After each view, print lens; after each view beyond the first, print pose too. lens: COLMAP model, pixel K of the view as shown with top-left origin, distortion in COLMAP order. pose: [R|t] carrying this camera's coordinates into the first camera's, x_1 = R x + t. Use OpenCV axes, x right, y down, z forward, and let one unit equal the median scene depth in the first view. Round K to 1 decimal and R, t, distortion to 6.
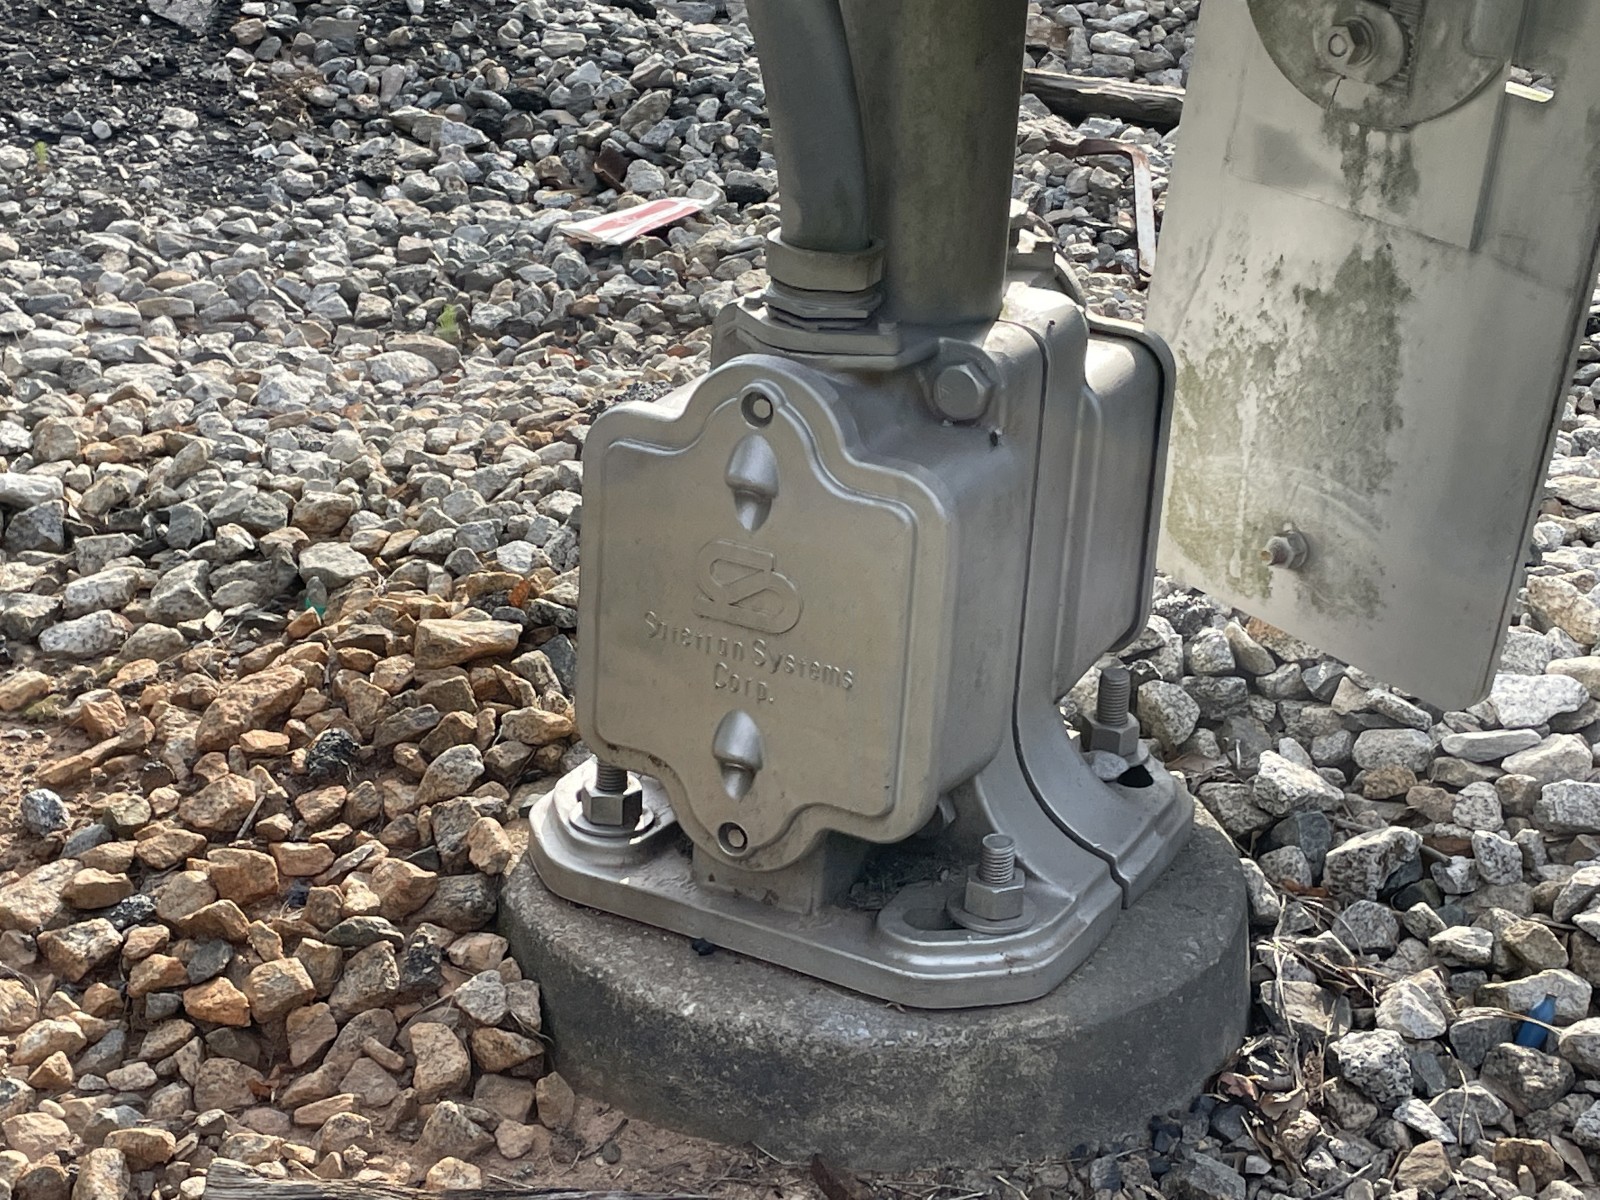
lens RADIAL K [[2724.1, 0, 795.1], [0, 2724.1, 599.5], [0, 0, 1]] dist [0.082540, 0.000000]
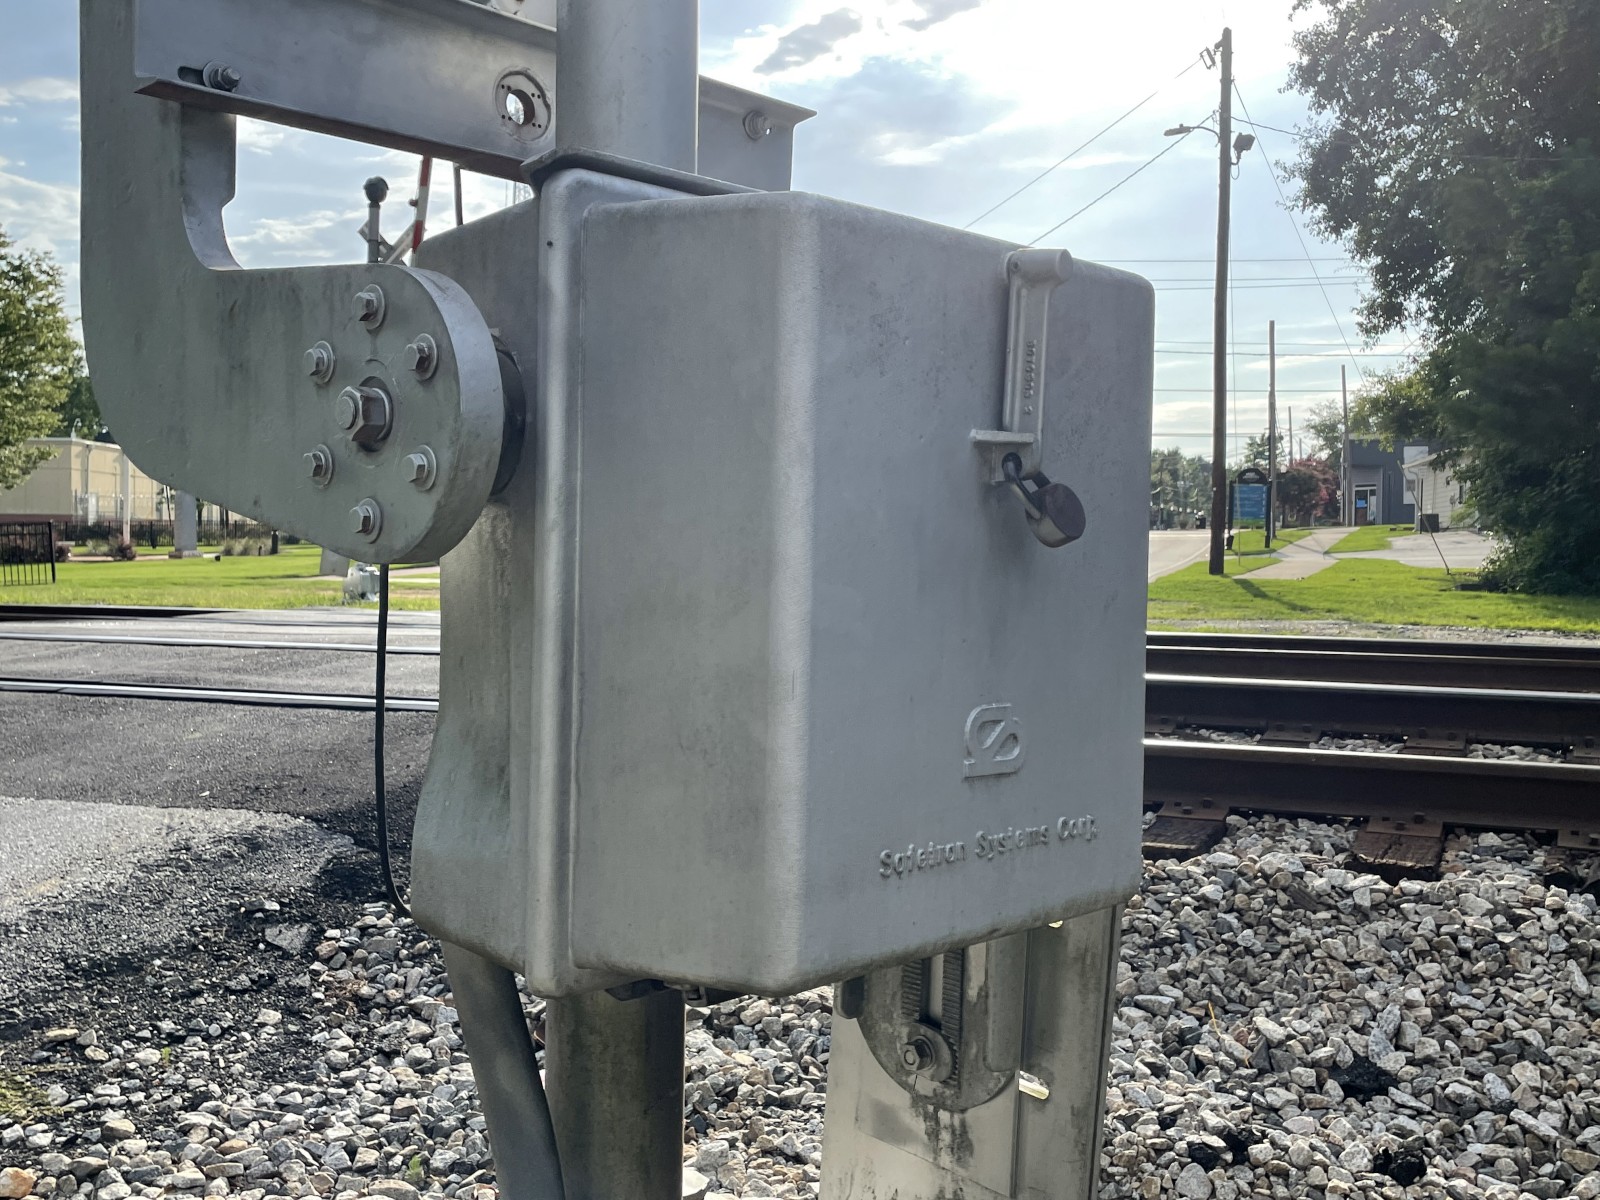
lens RADIAL K [[1606.9, 0, 800.8], [0, 1606.9, 584.4], [0, 0, 1]] dist [0.042337, 0.000000]
pose [[0.998609, -0.034653, 0.039736, 0.059424], [0.046565, 0.933161, -0.356430, -0.070050], [-0.024728, 0.357784, 0.933477, 0.040388]]
